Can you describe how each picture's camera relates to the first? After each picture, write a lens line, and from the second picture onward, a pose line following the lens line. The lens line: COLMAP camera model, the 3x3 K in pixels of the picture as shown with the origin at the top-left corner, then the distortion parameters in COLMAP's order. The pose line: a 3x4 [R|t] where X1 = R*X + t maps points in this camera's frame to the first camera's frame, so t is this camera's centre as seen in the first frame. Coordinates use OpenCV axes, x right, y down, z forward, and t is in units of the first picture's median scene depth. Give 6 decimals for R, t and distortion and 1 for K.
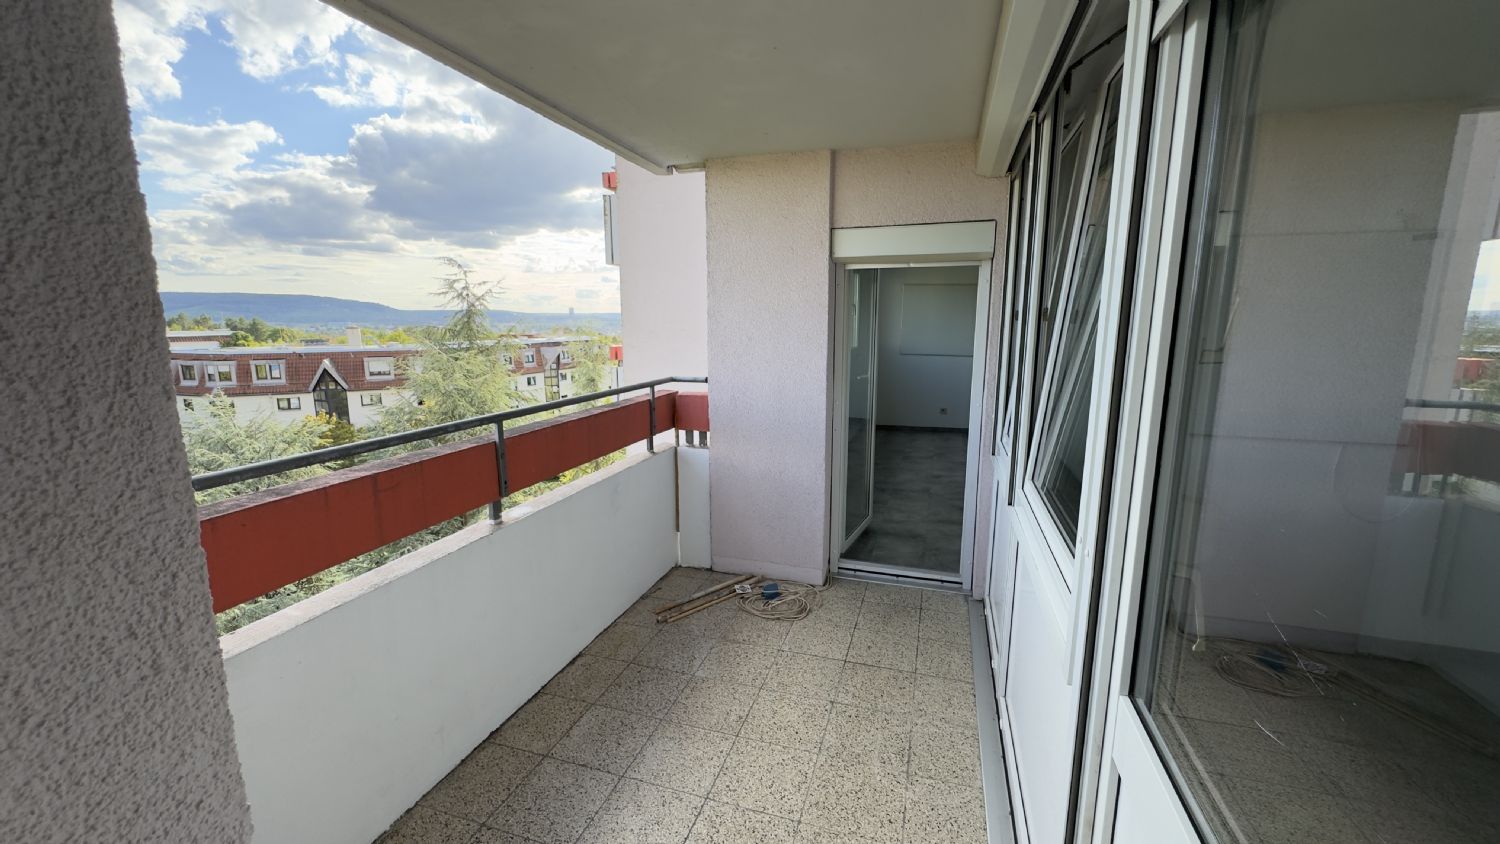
lens RADIAL K [[595.7, 0, 750.0], [0, 595.7, 422.0], [0, 0, 1]] dist [-0.005509, 0.000590]
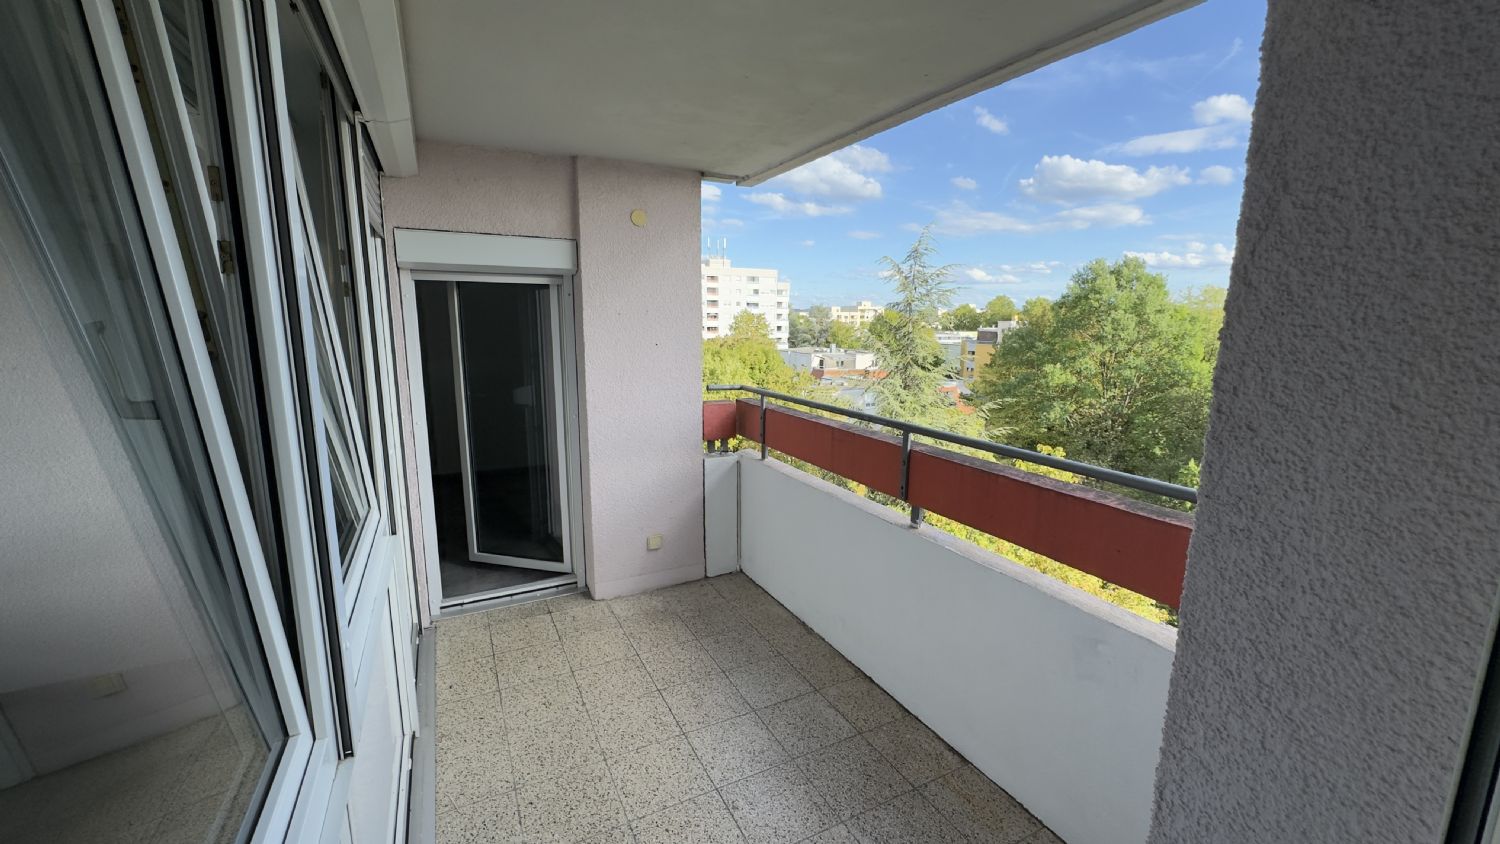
lens RADIAL K [[595.7, 0, 750.0], [0, 595.7, 422.0], [0, 0, 1]] dist [-0.005509, 0.000590]
pose [[-0.706575, 0.118208, -0.697695, 0.525444], [-0.130397, 0.947316, 0.292557, -0.291958], [0.695520, 0.297691, -0.653936, 1.491500]]
